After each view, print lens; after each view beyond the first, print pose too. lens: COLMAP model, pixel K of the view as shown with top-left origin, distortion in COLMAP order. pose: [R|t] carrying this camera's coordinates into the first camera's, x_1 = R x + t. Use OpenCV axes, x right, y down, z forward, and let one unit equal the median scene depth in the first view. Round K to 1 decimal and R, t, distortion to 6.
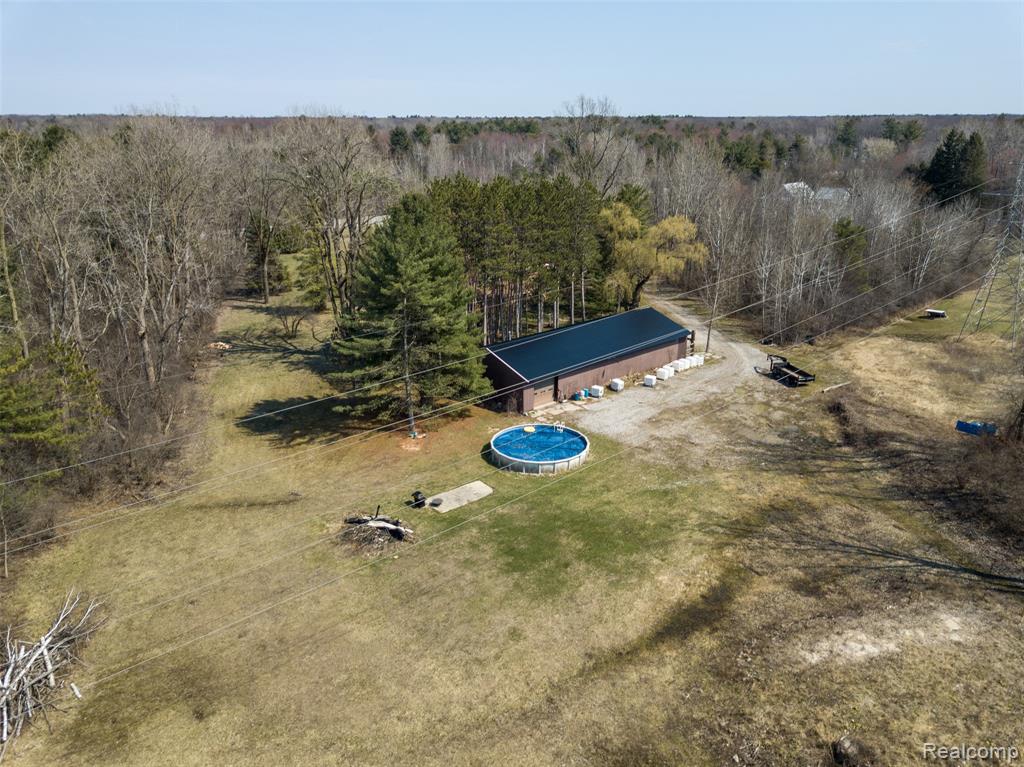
lens RADIAL K [[773.3, 0, 513.6], [0, 773.3, 382.4], [0, 0, 1]] dist [0.025596, -0.006220]
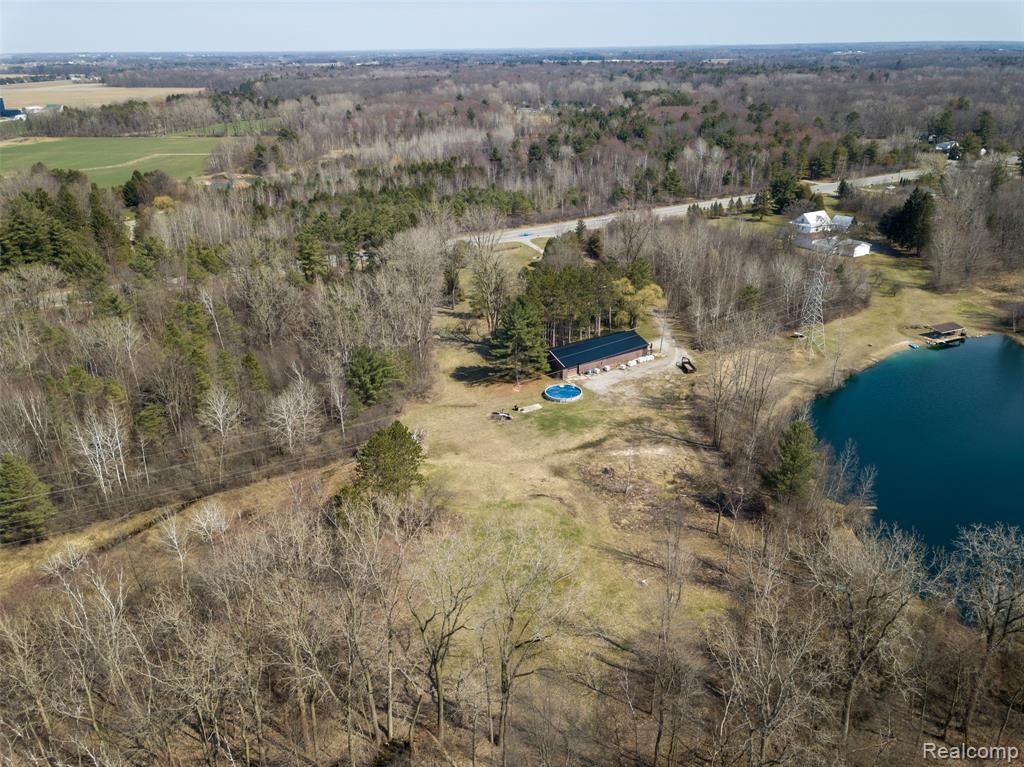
lens RADIAL K [[773.3, 0, 511.9], [0, 773.3, 384.0], [0, 0, 1]] dist [0.025596, -0.006220]
pose [[0.983332, 0.059958, -0.171647, 0.297926], [-0.045601, 0.995216, 0.086403, -0.160915], [0.176006, -0.077136, 0.981362, -1.562250]]
